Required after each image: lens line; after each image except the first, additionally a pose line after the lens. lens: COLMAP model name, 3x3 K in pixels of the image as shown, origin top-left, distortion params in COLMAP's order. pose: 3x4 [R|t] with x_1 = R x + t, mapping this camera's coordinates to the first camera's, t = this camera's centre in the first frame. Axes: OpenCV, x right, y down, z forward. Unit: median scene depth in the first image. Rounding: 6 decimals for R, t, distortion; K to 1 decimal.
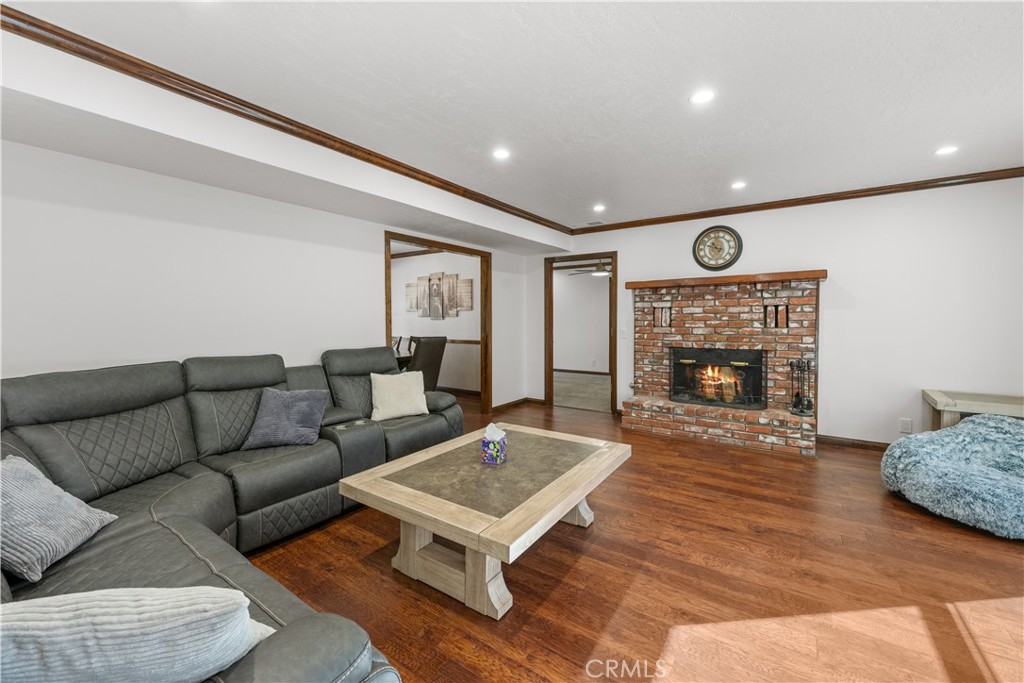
lens RADIAL K [[412.4, 0, 502.6], [0, 412.4, 333.8], [0, 0, 1]] dist [0.000475, 0.000049]
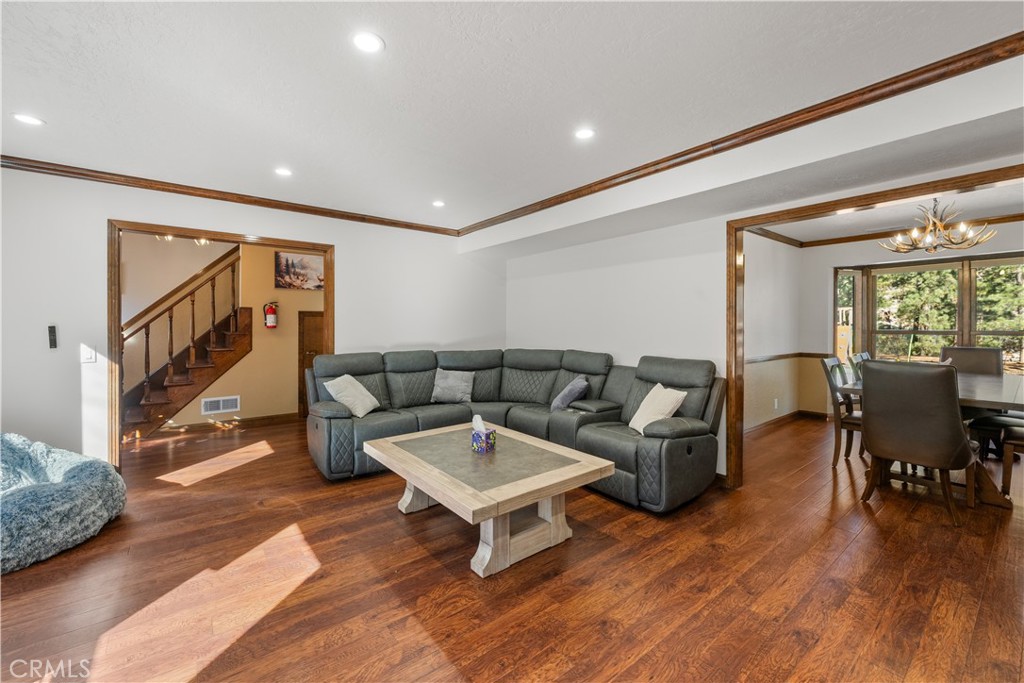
lens RADIAL K [[412.4, 0, 507.5], [0, 412.4, 328.7], [0, 0, 1]] dist [0.000475, 0.000049]
pose [[-0.290519, 0.009971, -0.956817, 1.178340], [-0.034272, 0.999196, 0.020819, -0.068706], [0.956255, 0.038840, -0.289943, 1.523063]]
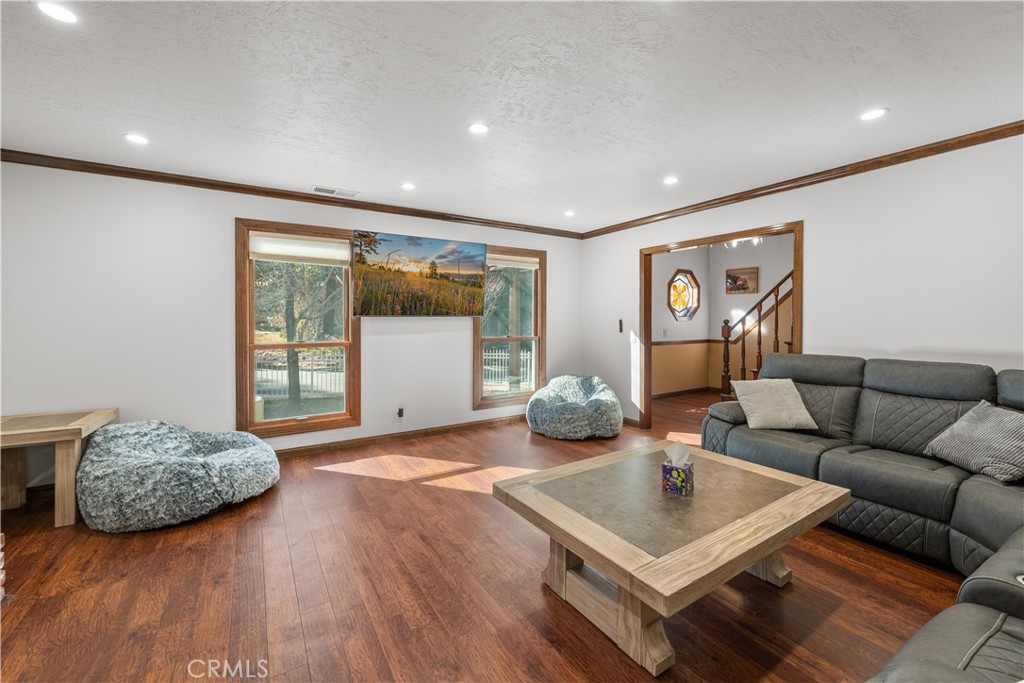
lens RADIAL K [[412.4, 0, 504.0], [0, 412.4, 320.4], [0, 0, 1]] dist [0.000475, 0.000049]
pose [[-0.921387, 0.004007, 0.388626, -0.024969], [0.019161, 0.999199, 0.035126, -0.086630], [-0.388174, 0.039812, -0.920726, 2.090319]]
